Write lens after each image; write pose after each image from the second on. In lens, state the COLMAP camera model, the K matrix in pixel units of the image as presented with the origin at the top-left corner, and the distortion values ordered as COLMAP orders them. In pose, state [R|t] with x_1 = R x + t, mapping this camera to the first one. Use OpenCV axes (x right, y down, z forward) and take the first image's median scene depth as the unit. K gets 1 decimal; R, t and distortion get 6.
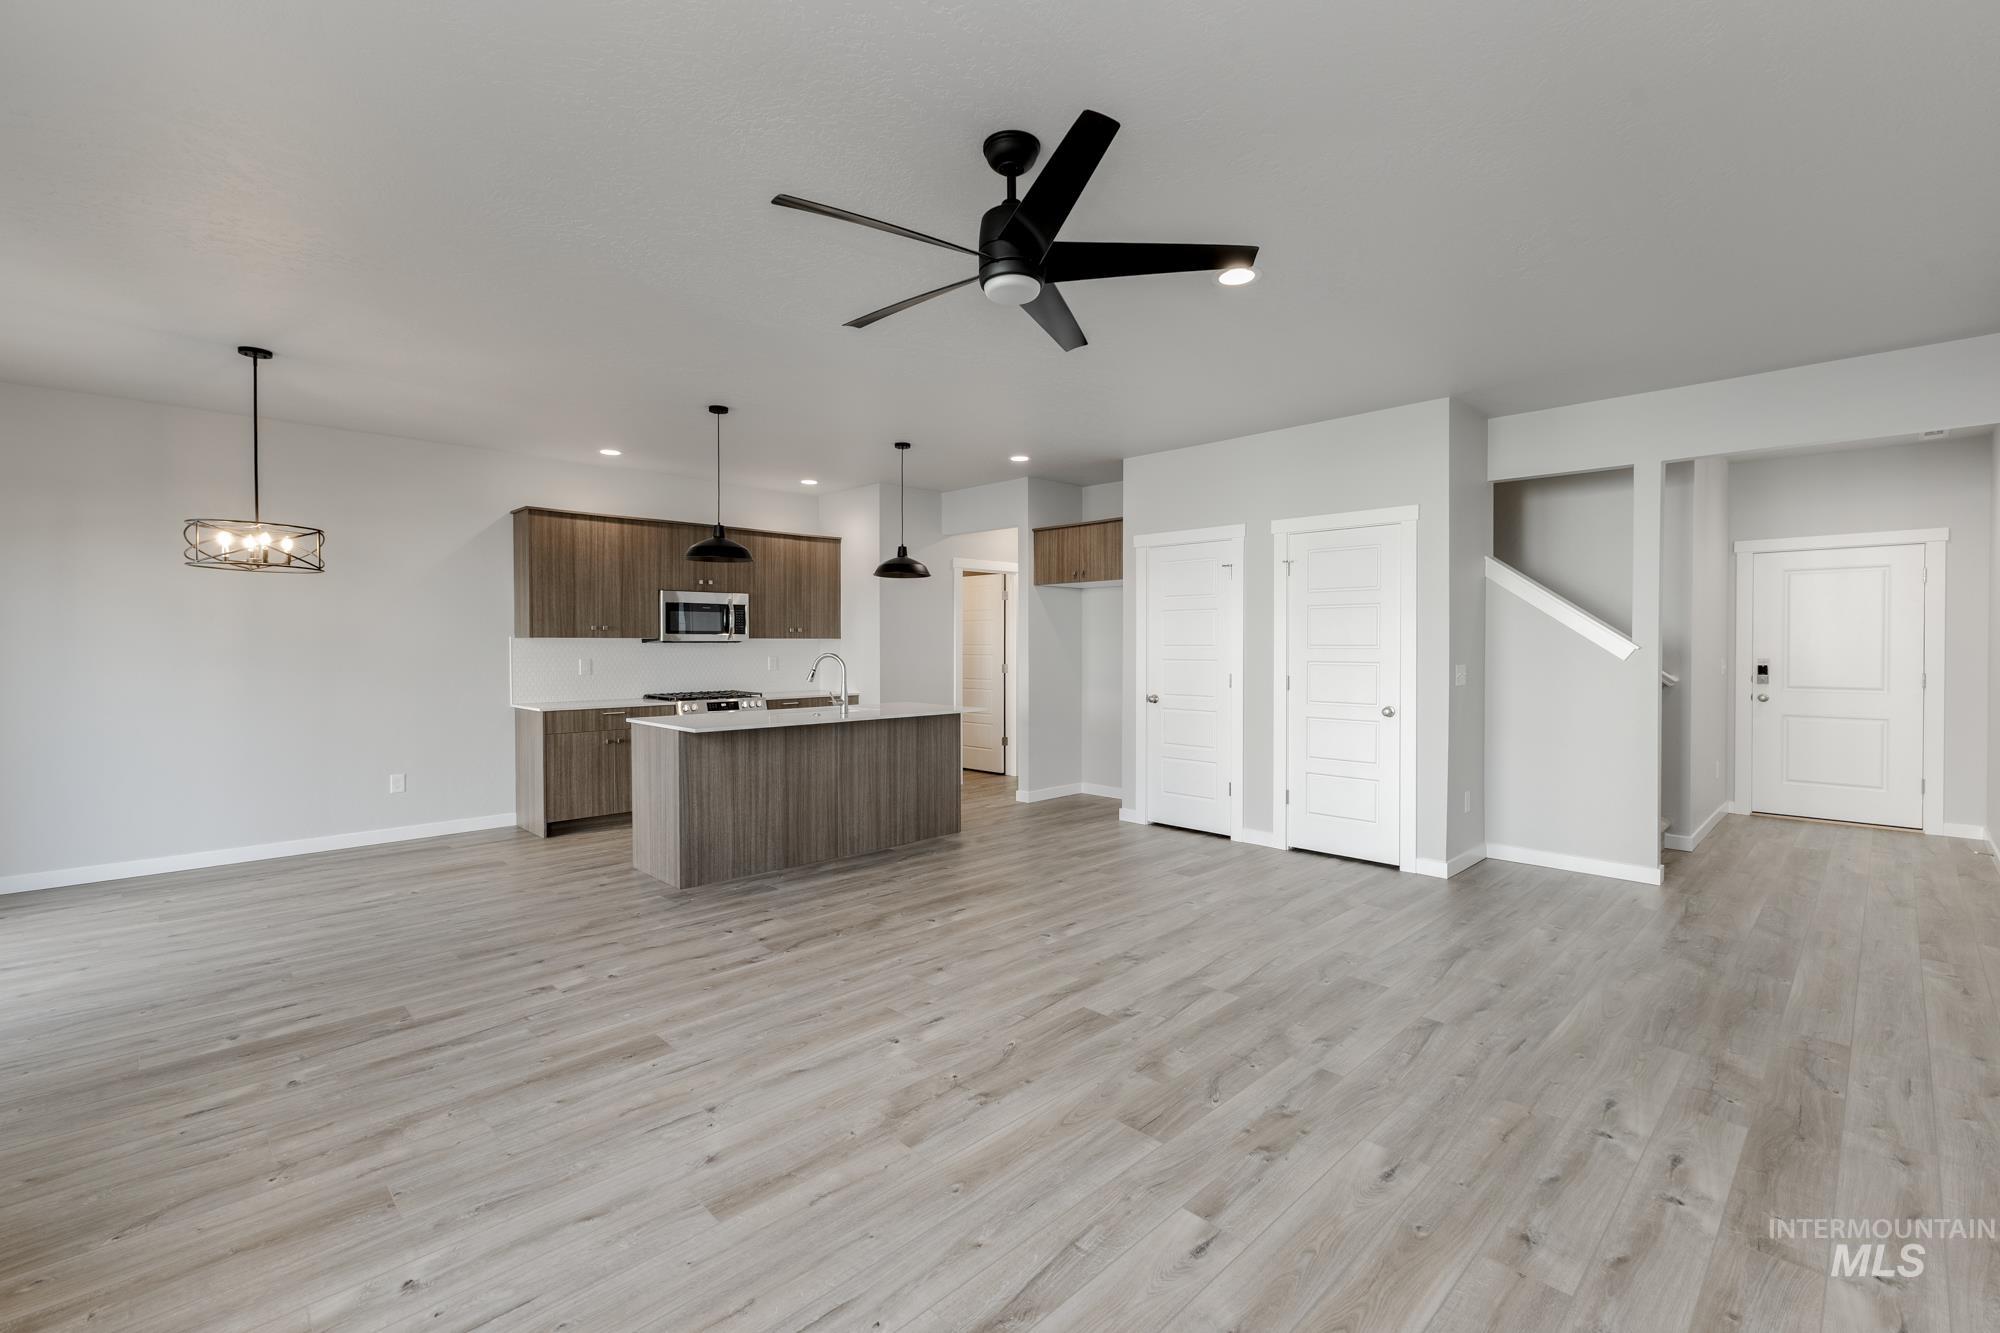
lens RADIAL K [[874.3, 0, 1006.2], [0, 874.3, 652.7], [0, 0, 1]] dist [0.009722, 0.000163]
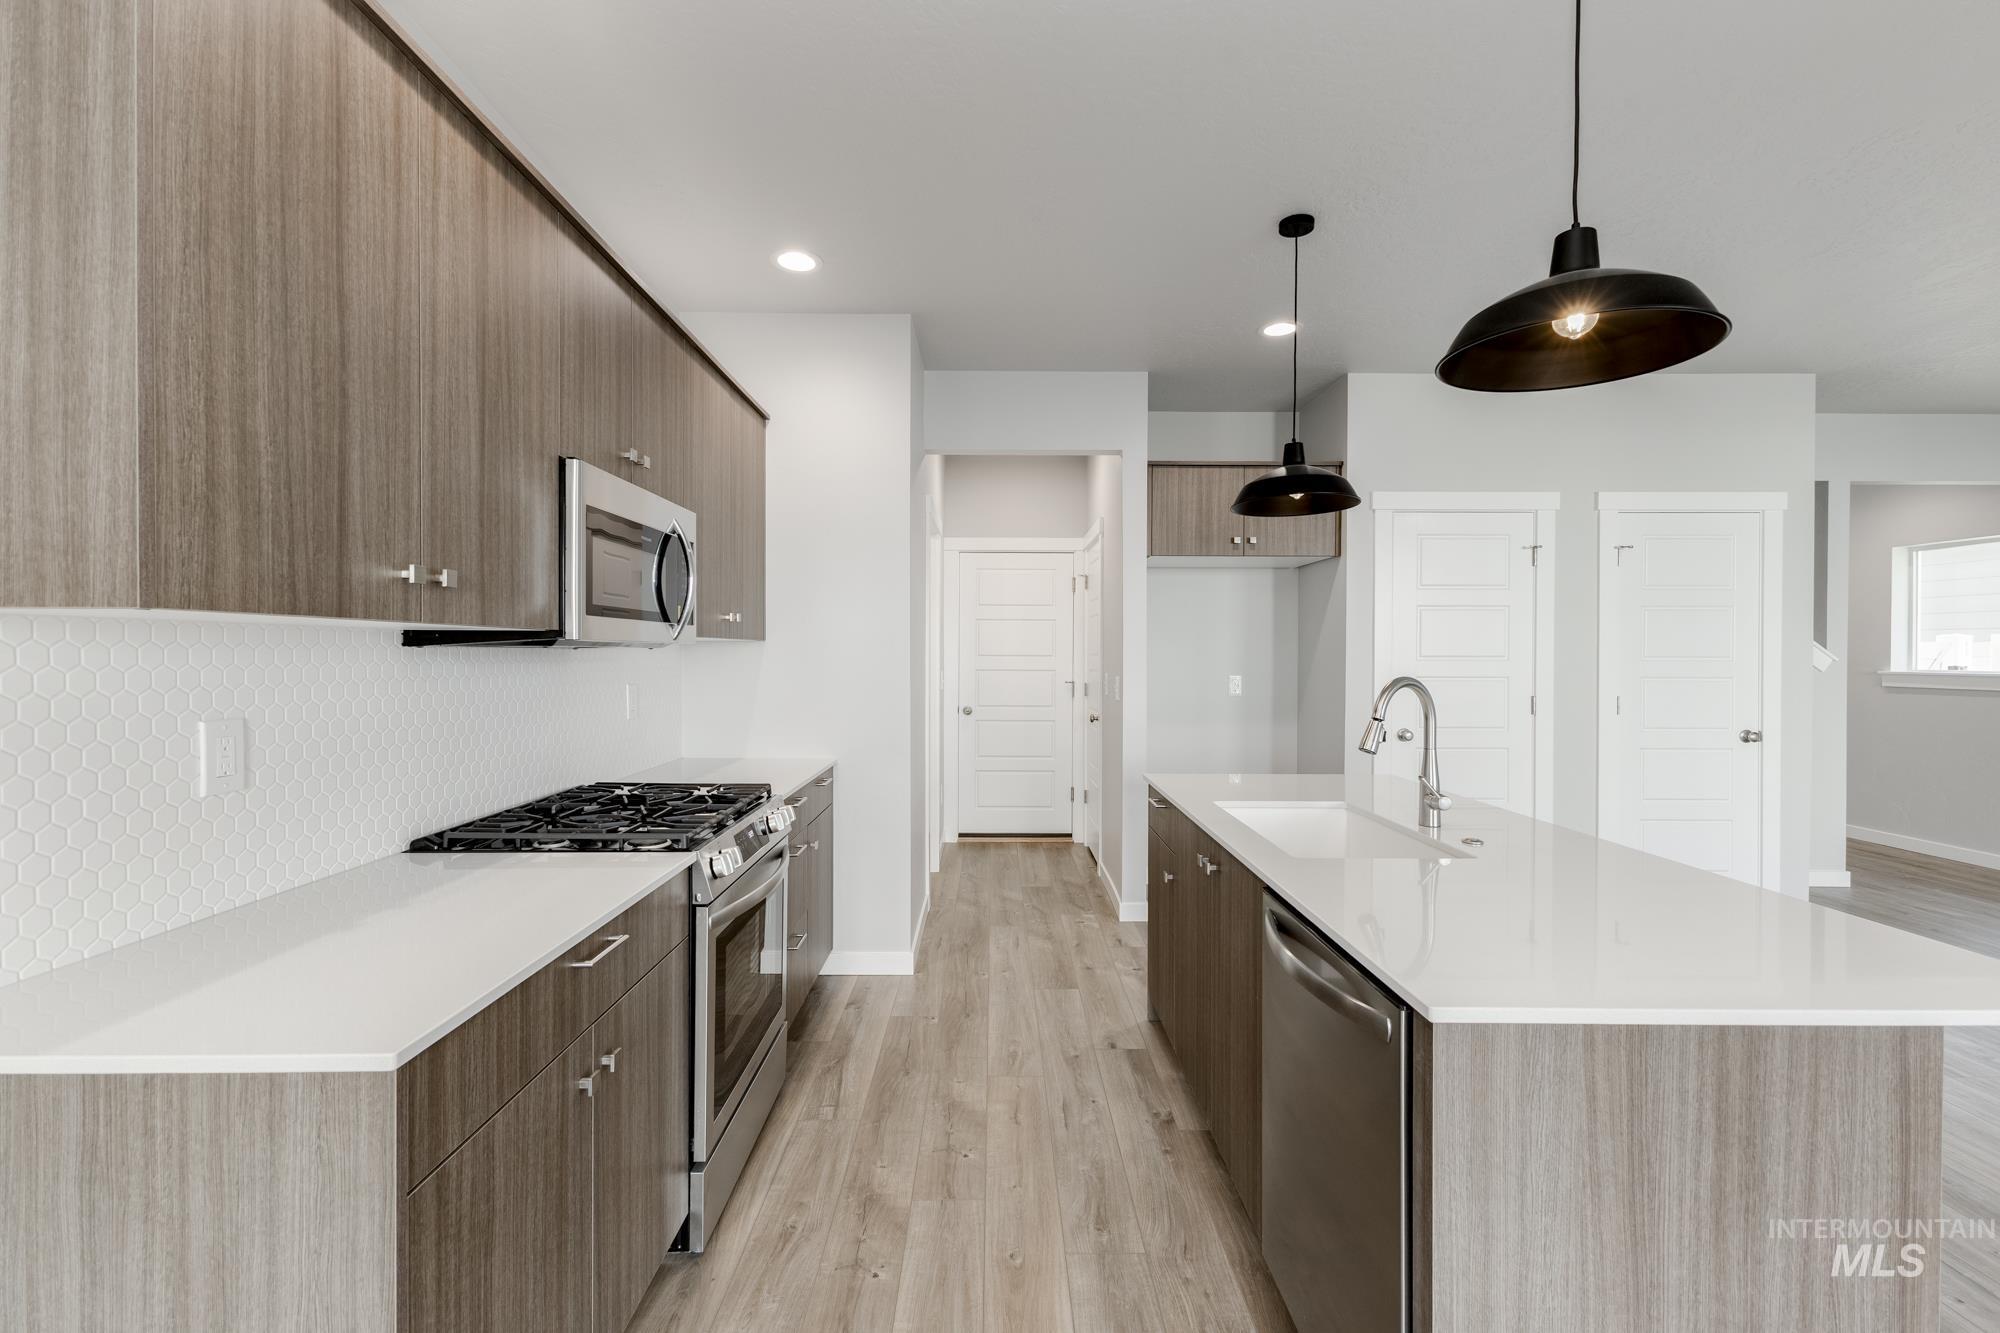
lens RADIAL K [[874.3, 0, 1006.2], [0, 874.3, 652.7], [0, 0, 1]] dist [0.009722, 0.000163]
pose [[0.695214, 0.001564, 0.718802, -0.573516], [0.001218, 0.999994, -0.003354, -0.010256], [-0.718802, 0.003207, 0.695207, 0.811930]]
